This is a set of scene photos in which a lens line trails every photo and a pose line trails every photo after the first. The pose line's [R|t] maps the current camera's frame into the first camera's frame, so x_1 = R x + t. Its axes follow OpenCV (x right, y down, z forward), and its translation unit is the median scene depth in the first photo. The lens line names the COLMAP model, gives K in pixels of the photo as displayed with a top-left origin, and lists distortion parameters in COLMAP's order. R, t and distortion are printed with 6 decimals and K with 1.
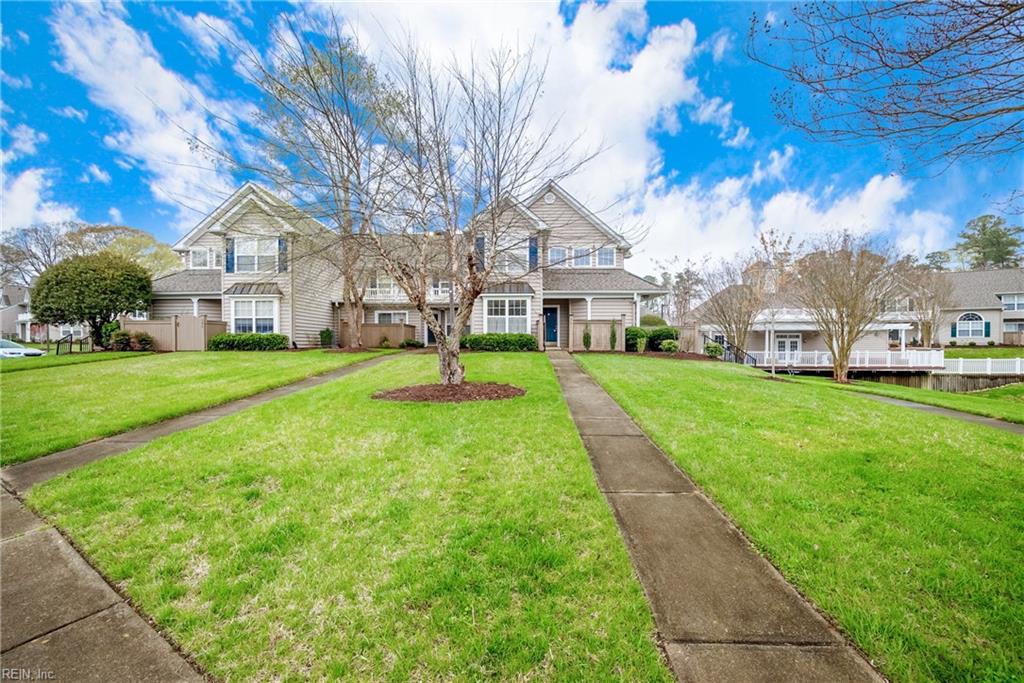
lens RADIAL K [[398.1, 0, 513.7], [0, 398.1, 347.0], [0, 0, 1]] dist [-0.000440, -0.000034]
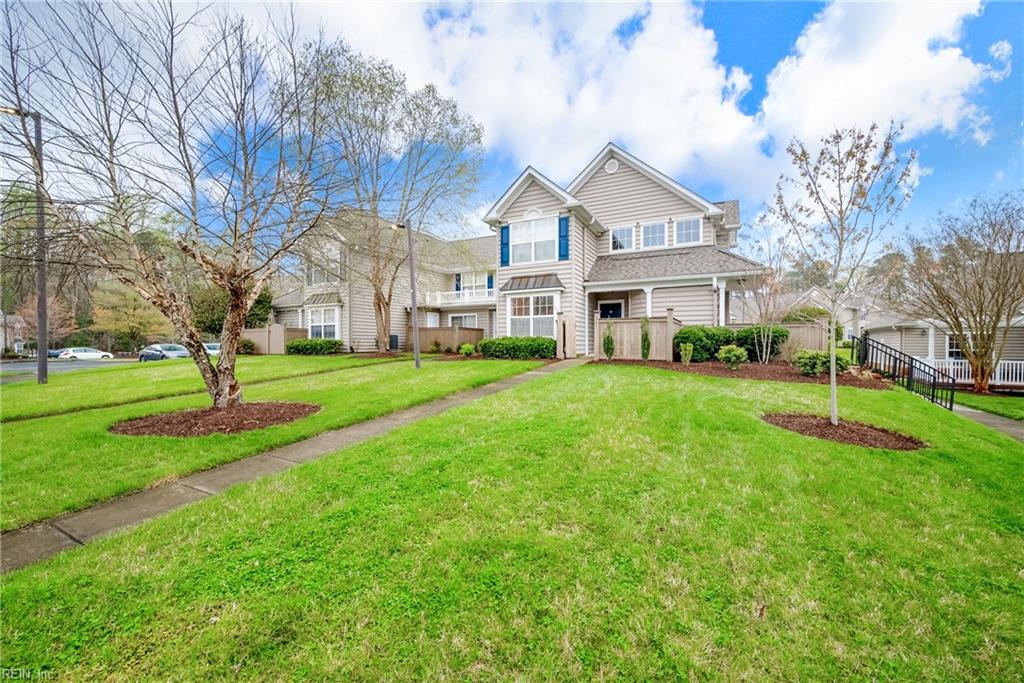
lens RADIAL K [[398.1, 0, 513.7], [0, 398.1, 347.0], [0, 0, 1]] dist [-0.000440, -0.000034]
pose [[0.901244, 0.001939, -0.433308, 0.307705], [-0.002288, 0.999997, -0.000286, -0.012362], [0.433307, 0.001249, 0.901246, 0.229316]]
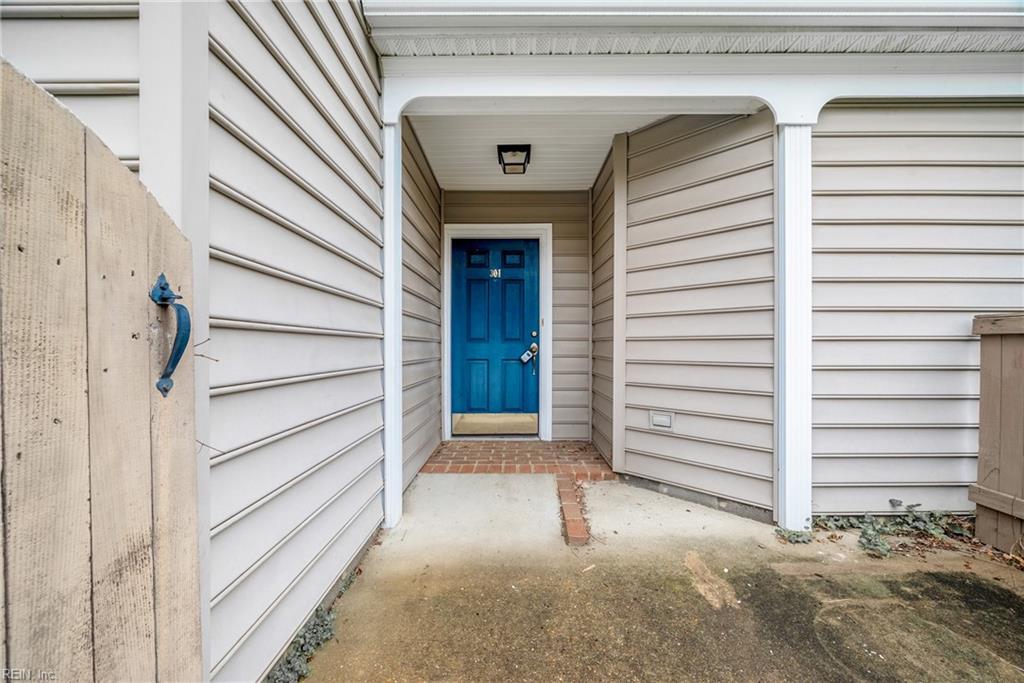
lens RADIAL K [[398.1, 0, 513.7], [0, 398.1, 347.0], [0, 0, 1]] dist [-0.000440, -0.000034]
pose [[0.999427, -0.001657, 0.033819, 0.106495], [0.001741, 0.999995, -0.002469, -0.052874], [-0.033815, 0.002527, 0.999425, 0.952918]]
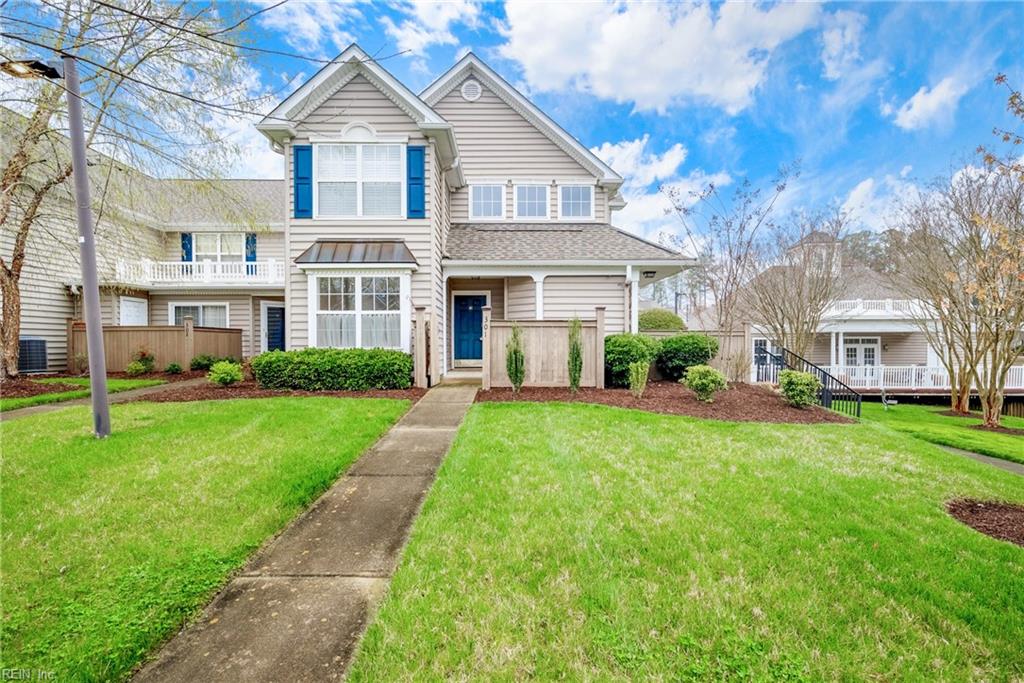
lens RADIAL K [[477.2, 0, 512.4], [0, 477.2, 346.7], [0, 0, 1]] dist [0.000813, 0.000032]
pose [[0.999409, -0.003451, 0.034192, 0.144639], [0.003557, 0.999989, -0.003049, -0.032853], [-0.034181, 0.003169, 0.999411, 0.423341]]
